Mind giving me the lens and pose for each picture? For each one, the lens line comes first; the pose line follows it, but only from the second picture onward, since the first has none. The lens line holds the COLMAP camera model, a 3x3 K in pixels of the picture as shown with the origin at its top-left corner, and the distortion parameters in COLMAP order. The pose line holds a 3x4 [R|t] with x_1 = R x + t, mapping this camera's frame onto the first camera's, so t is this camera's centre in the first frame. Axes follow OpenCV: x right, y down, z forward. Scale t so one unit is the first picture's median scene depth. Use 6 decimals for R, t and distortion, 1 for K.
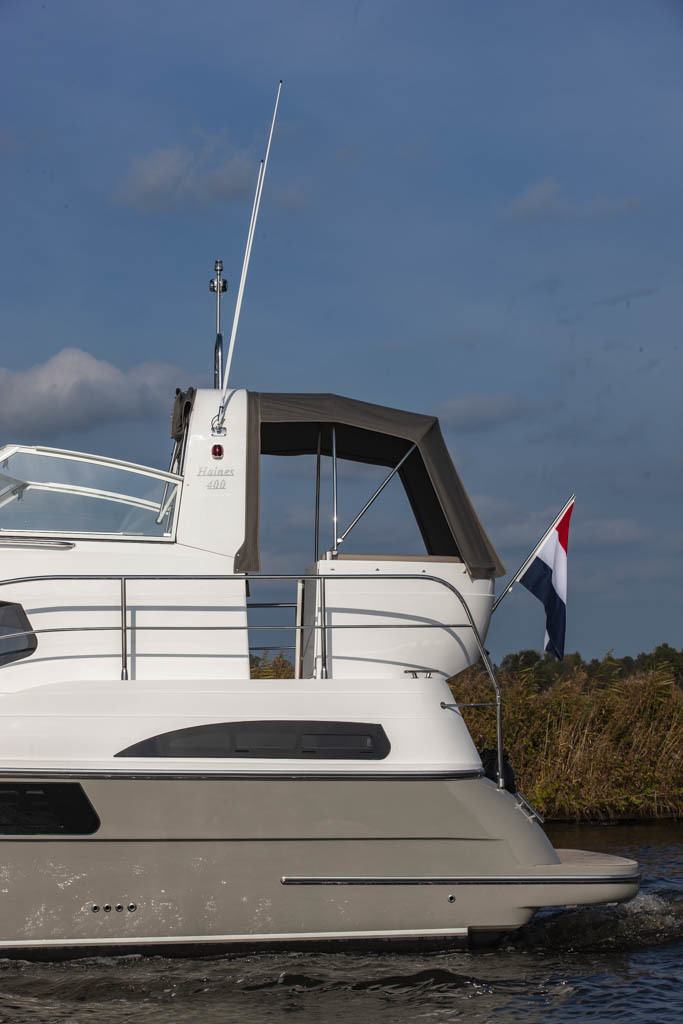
lens RADIAL K [[2777.3, 0, 341.5], [0, 2777.3, 512.0], [0, 0, 1]] dist [-0.170420, 0.111204]
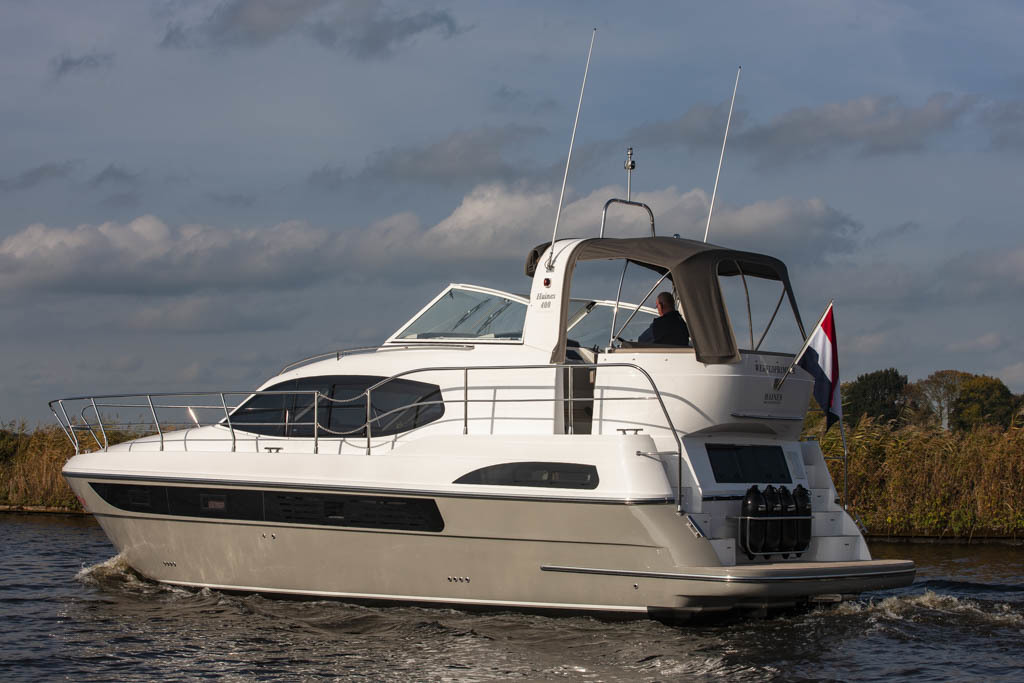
lens RADIAL K [[2247.9, 0, 512.0], [0, 2247.9, 341.5], [0, 0, 1]] dist [-0.378162, 0.023257]
pose [[0.706716, -0.020885, -0.707189, 0.810022], [0.039023, 0.999193, 0.009488, -0.002324], [0.706421, -0.034302, 0.706961, 0.125831]]
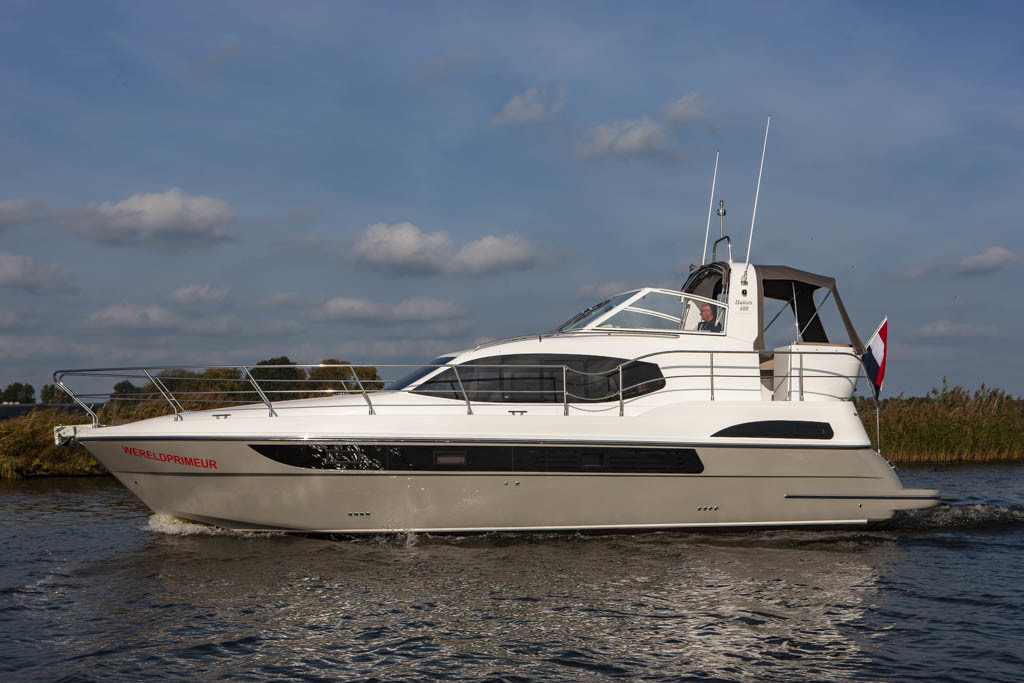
lens RADIAL K [[1517.0, 0, 513.2], [0, 1517.0, 325.9], [0, 0, 1]] dist [-0.013932, 0.655766]
pose [[0.997201, 0.014635, 0.073318, -0.306964], [-0.015189, 0.999860, 0.007009, -0.002160], [-0.073205, -0.008103, 0.997284, -0.138678]]
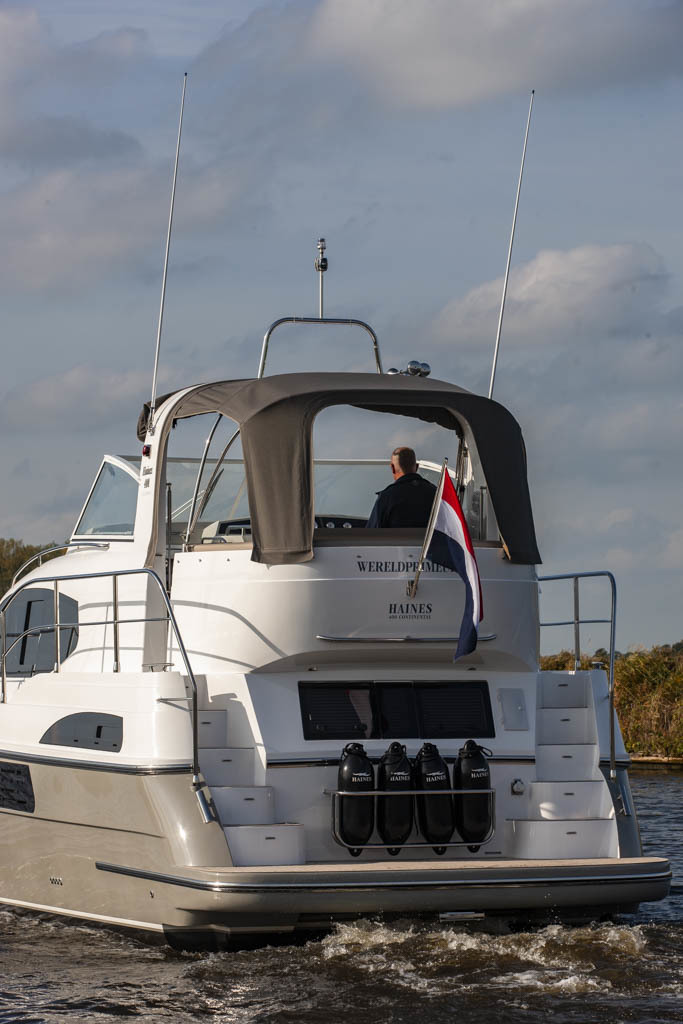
lens RADIAL K [[3639.2, 0, 341.5], [0, 3639.2, 512.0], [0, 0, 1]] dist [0.190793, 1.621675]
pose [[0.252072, -0.033537, -0.967127, 1.307401], [0.087873, 0.996064, -0.011638, 0.023365], [0.963711, -0.082051, 0.254026, 0.727753]]
